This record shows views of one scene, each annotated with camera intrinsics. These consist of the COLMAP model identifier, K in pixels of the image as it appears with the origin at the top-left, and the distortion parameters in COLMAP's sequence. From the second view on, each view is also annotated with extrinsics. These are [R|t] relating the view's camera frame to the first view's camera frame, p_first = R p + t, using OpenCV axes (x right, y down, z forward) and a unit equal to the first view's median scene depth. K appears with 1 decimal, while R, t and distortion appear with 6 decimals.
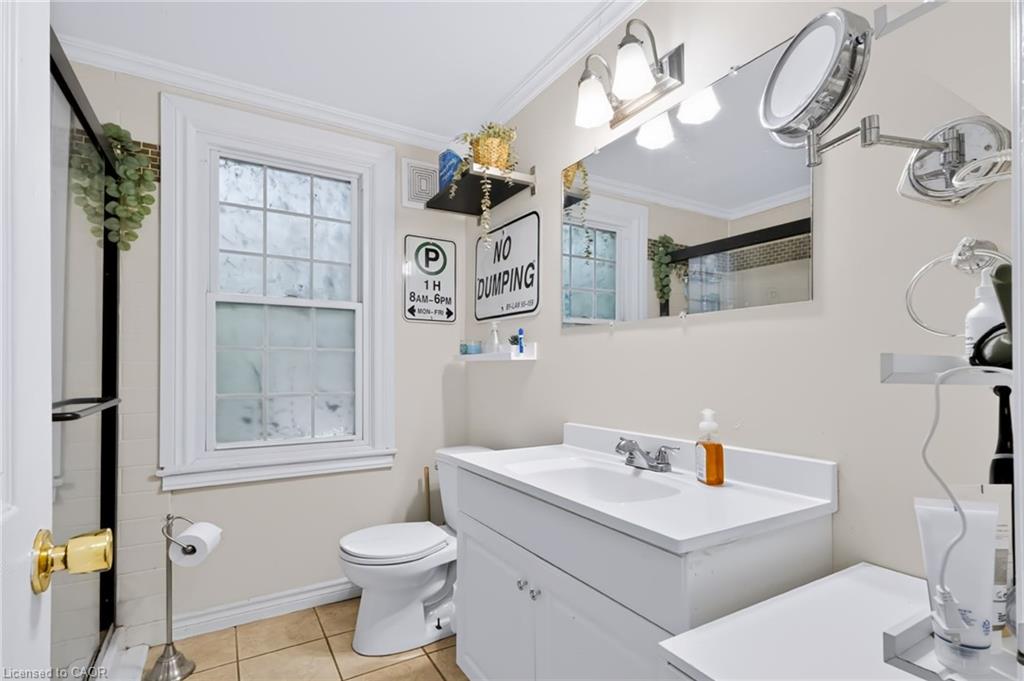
lens RADIAL K [[494.2, 0, 514.2], [0, 494.2, 376.2], [0, 0, 1]] dist [-0.000130, -0.000044]
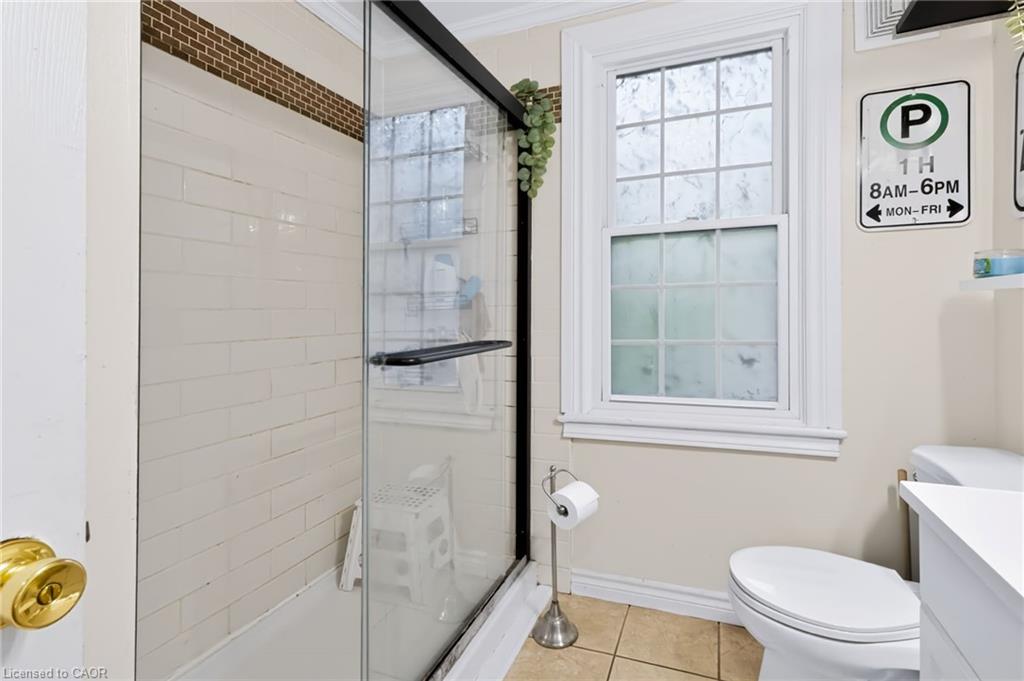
lens RADIAL K [[507.1, 0, 513.7], [0, 507.1, 320.2], [0, 0, 1]] dist [-0.001411, 0.000208]
pose [[0.618924, -0.001865, -0.785449, 0.014470], [0.001960, 0.999998, -0.000831, 0.001714], [0.785449, -0.001025, 0.618926, 0.277896]]
